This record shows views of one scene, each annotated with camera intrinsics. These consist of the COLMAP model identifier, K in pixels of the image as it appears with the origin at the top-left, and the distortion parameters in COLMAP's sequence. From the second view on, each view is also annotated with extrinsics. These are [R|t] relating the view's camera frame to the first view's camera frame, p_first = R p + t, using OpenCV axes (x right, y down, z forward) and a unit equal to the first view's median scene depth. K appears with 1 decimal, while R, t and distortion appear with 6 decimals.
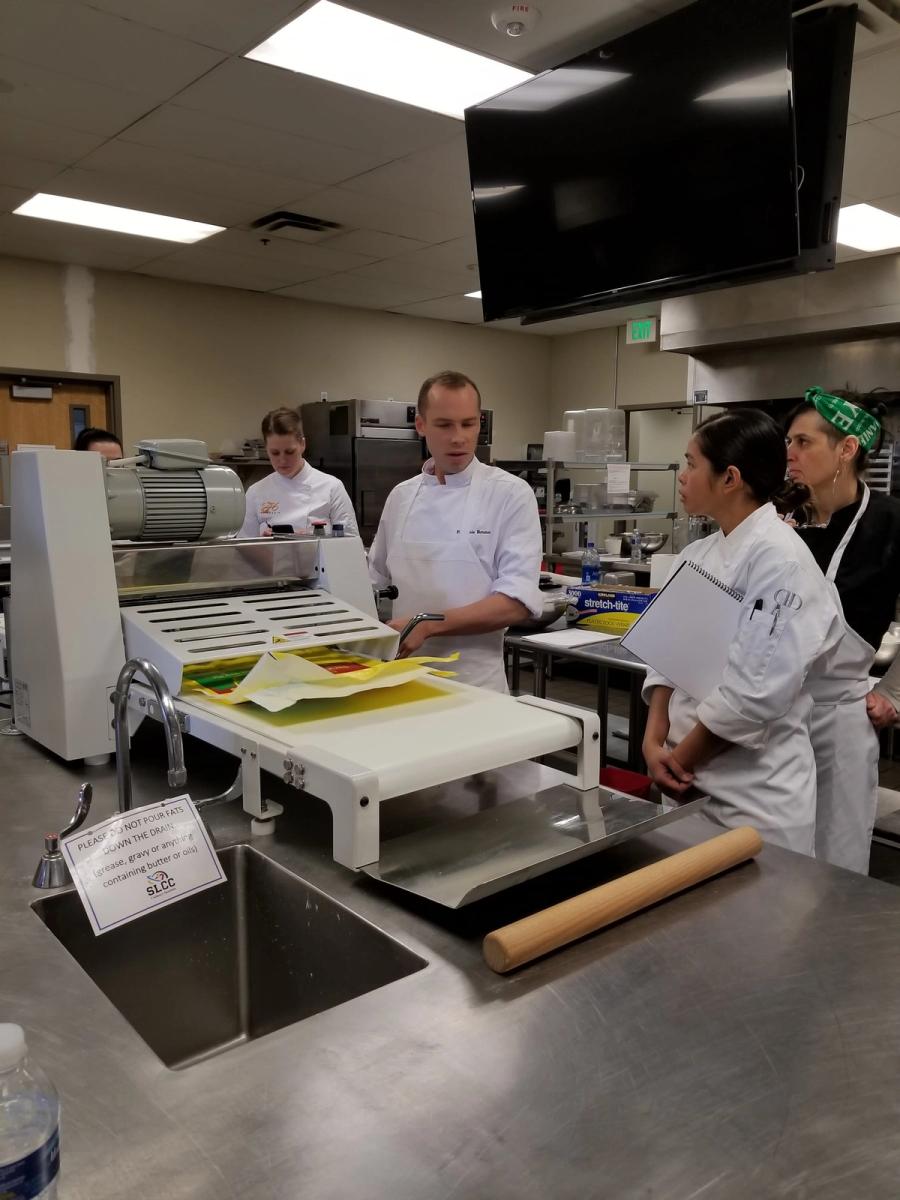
lens RADIAL K [[943.0, 0, 448.3], [0, 943.0, 600.3], [0, 0, 1]] dist [0.074467, -0.130623]
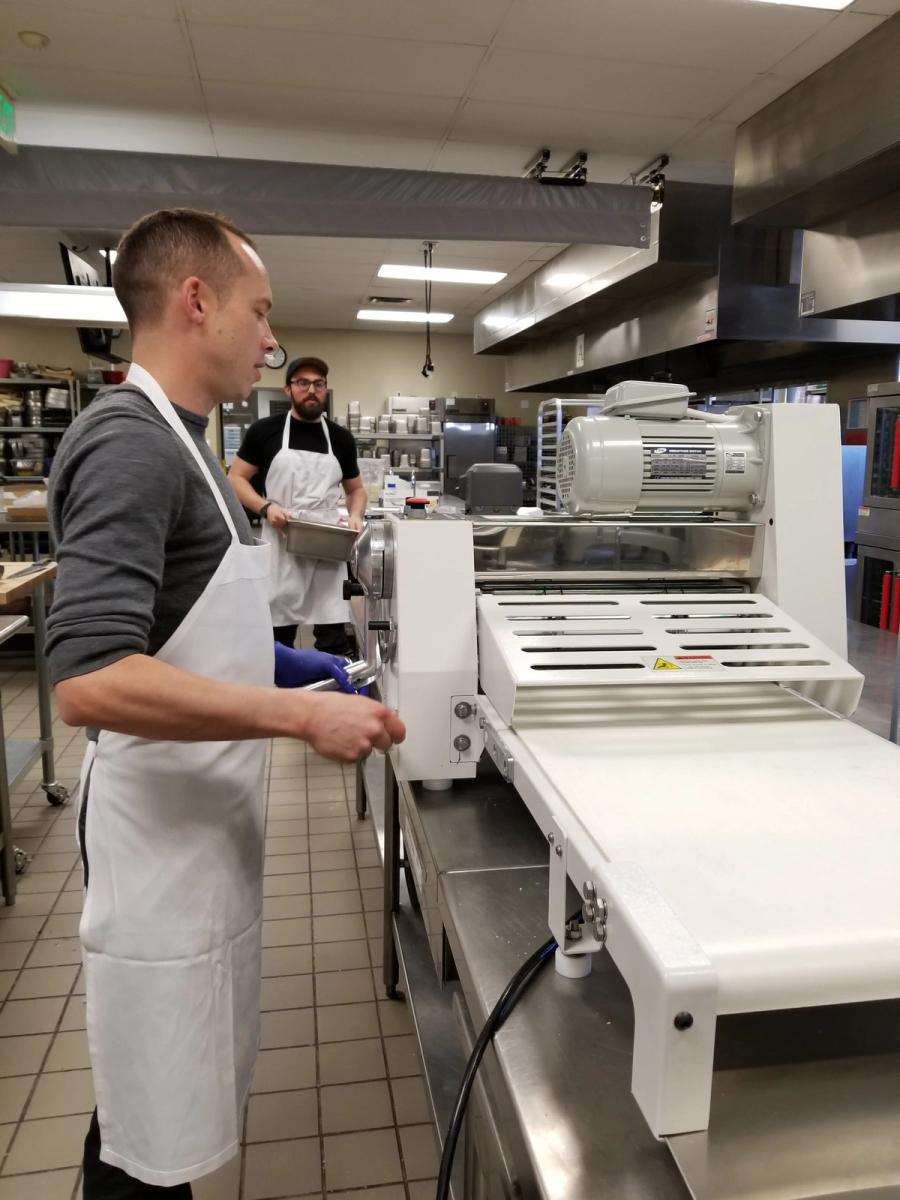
lens RADIAL K [[943.0, 0, 448.3], [0, 943.0, 600.3], [0, 0, 1]] dist [0.074467, -0.130623]
pose [[0.851239, 0.099173, -0.515322, 0.035669], [-0.084492, 0.995070, 0.051930, -0.026856], [0.517931, -0.000664, 0.855422, 0.320584]]
